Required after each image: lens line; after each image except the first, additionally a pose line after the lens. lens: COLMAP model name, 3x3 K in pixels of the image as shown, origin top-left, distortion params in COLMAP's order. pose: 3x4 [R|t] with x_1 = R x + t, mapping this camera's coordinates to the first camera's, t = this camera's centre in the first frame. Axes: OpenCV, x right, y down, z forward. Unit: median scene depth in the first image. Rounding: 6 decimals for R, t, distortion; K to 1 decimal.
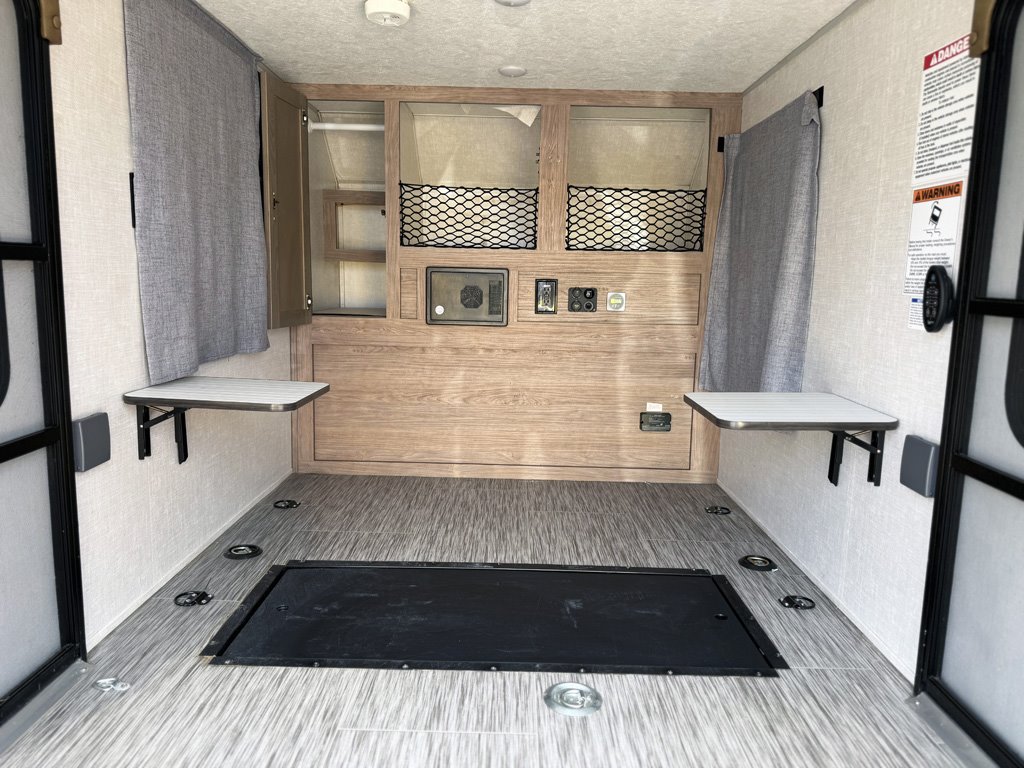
lens RADIAL K [[721.3, 0, 508.7], [0, 721.3, 383.6], [0, 0, 1]] dist [0.061185, -0.079065]
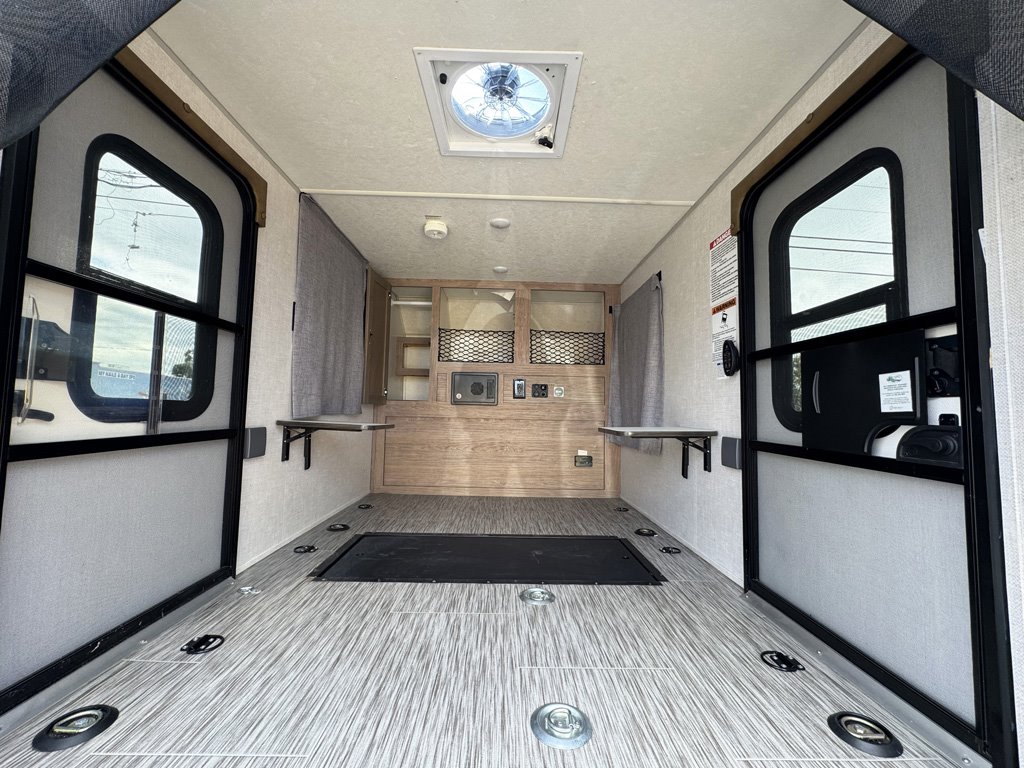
lens RADIAL K [[409.7, 0, 509.1], [0, 409.7, 386.2], [0, 0, 1]] dist [-0.004683, 0.001274]
pose [[0.999676, 0.000872, 0.025435, 0.001136], [0.004395, 0.978488, -0.206259, 0.100049], [-0.025068, 0.206304, 0.978167, 0.009706]]
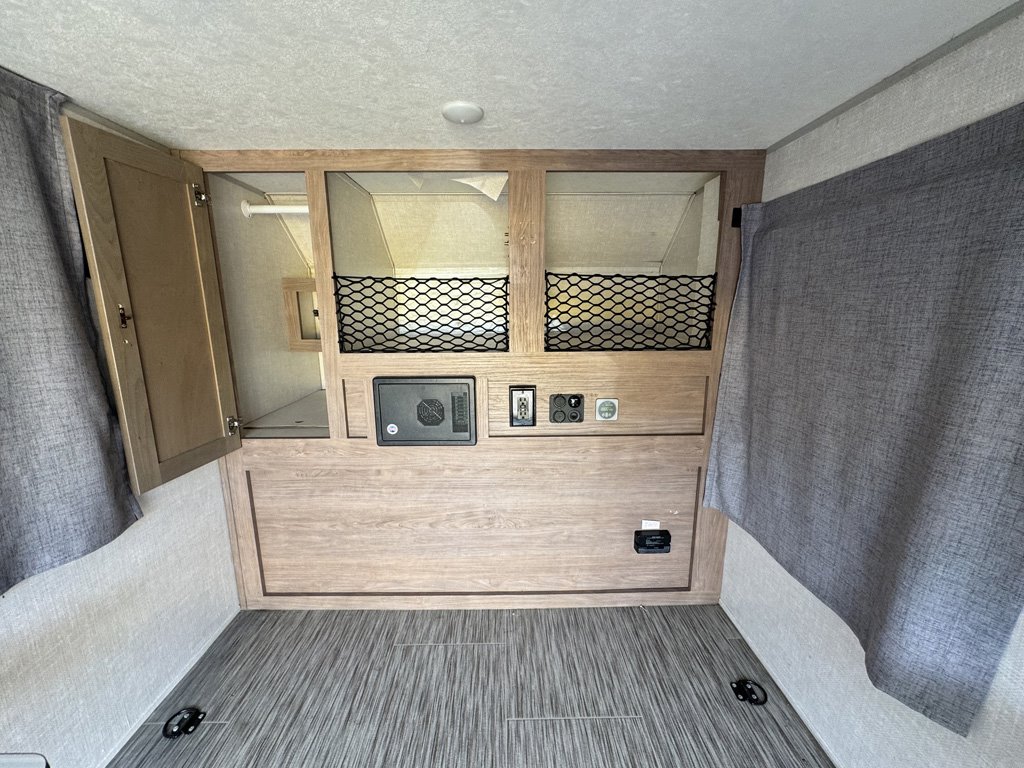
lens RADIAL K [[409.7, 0, 510.9], [0, 409.7, 384.0], [0, 0, 1]] dist [-0.004683, 0.001274]
pose [[0.999282, -0.032661, 0.019183, 0.037059], [0.031650, 0.998205, 0.050842, -0.210014], [-0.020809, -0.050198, 0.998522, 0.652125]]
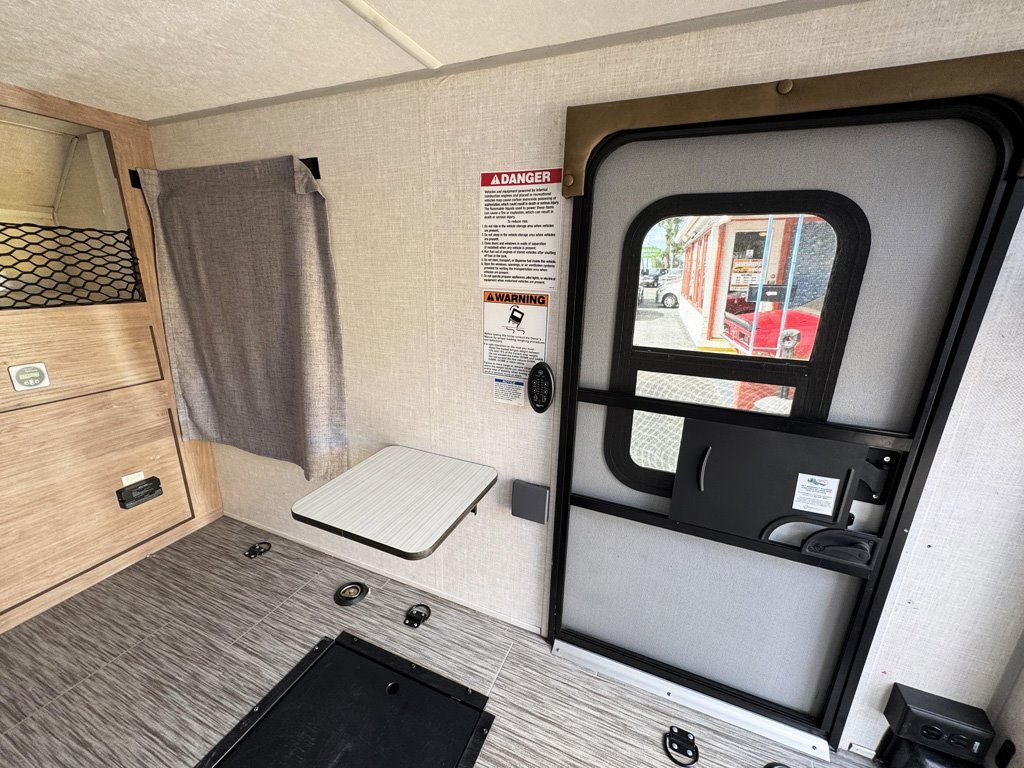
lens RADIAL K [[409.7, 0, 509.5], [0, 409.7, 384.2], [0, 0, 1]] dist [-0.004683, 0.001274]
pose [[0.386263, -0.268802, 0.882353, -0.041117], [0.118981, 0.963124, 0.241322, -0.183203], [-0.914683, 0.011770, 0.404001, 0.462215]]
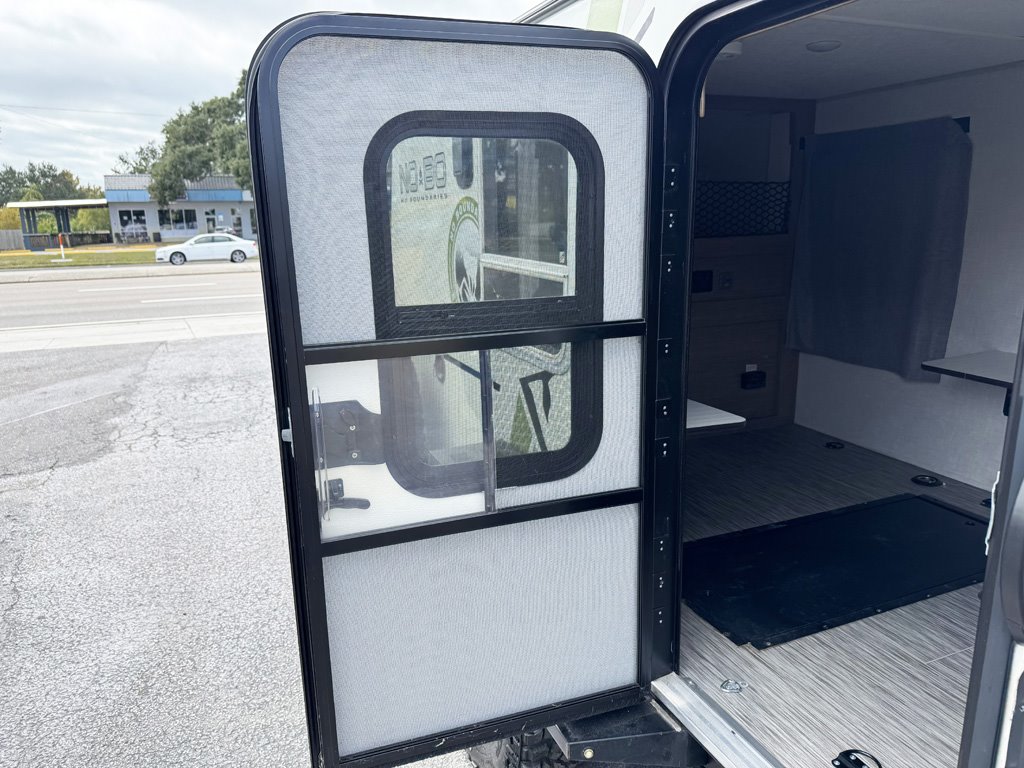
lens RADIAL K [[721.3, 0, 520.7], [0, 721.3, 392.0], [0, 0, 1]] dist [0.061185, -0.079065]
pose [[0.914285, -0.133488, 0.382445, -0.757009], [0.095490, 0.988559, 0.116763, -0.129068], [-0.393655, -0.070235, 0.916571, 0.072346]]
